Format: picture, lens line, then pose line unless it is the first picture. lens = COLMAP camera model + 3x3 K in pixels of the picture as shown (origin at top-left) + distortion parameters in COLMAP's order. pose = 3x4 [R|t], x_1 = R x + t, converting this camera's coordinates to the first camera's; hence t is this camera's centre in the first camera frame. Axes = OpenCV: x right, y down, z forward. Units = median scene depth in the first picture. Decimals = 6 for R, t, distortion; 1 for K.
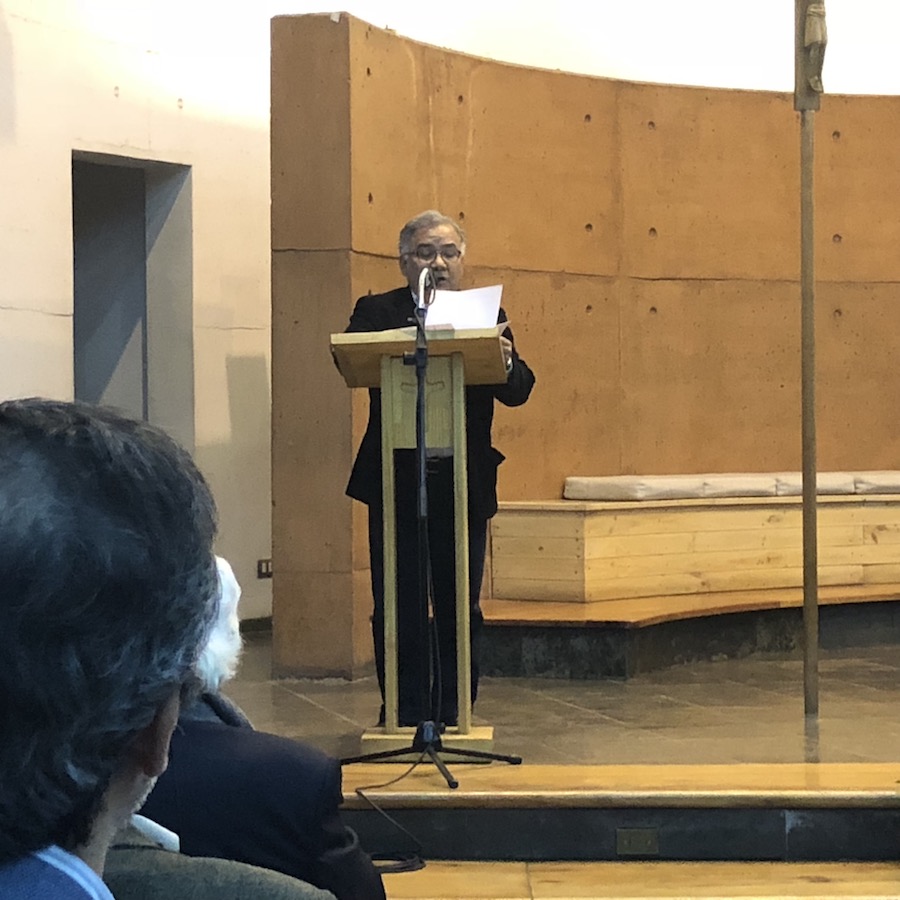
lens RADIAL K [[2735.3, 0, 450.0], [0, 2735.3, 450.0], [0, 0, 1]] dist [0.253002, -0.027455]
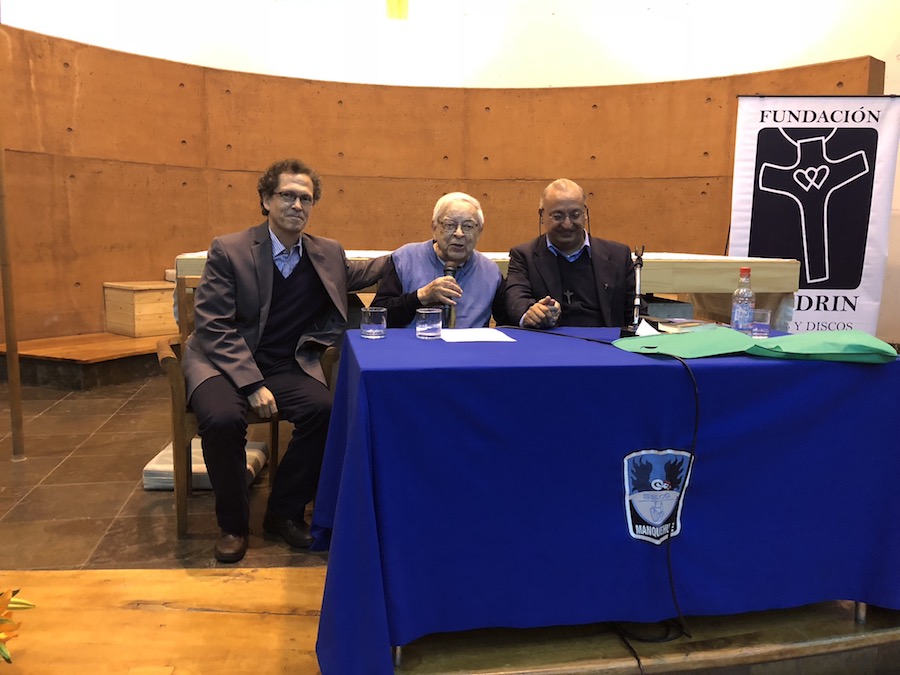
lens RADIAL K [[741.7, 0, 441.9], [0, 741.7, 327.9], [0, 0, 1]] dist [0.032239, -0.021826]
pose [[0.996536, 0.034537, -0.075647, 0.296053], [-0.025342, 0.992534, 0.119310, -0.018146], [0.079203, -0.116980, 0.989971, 0.494242]]
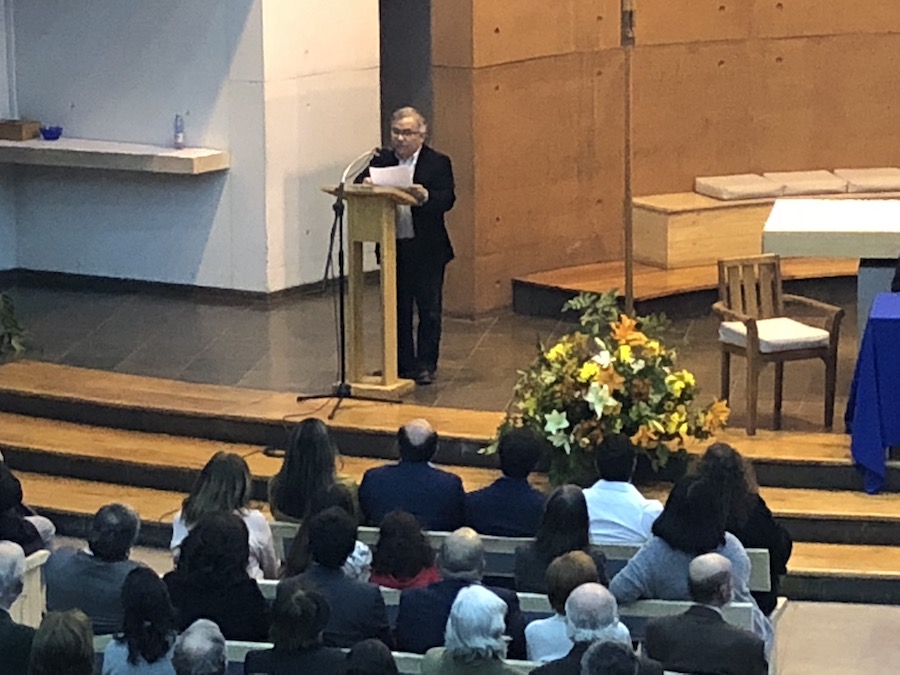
lens RADIAL K [[3868.6, 0, 450.0], [0, 3868.6, 337.5], [0, 0, 1]] dist [0.422105, -1.382934]
pose [[0.920692, 0.073880, -0.383234, 0.774640], [-0.002515, 0.983023, 0.183466, -0.307679], [0.390283, -0.167951, 0.905247, -1.046618]]
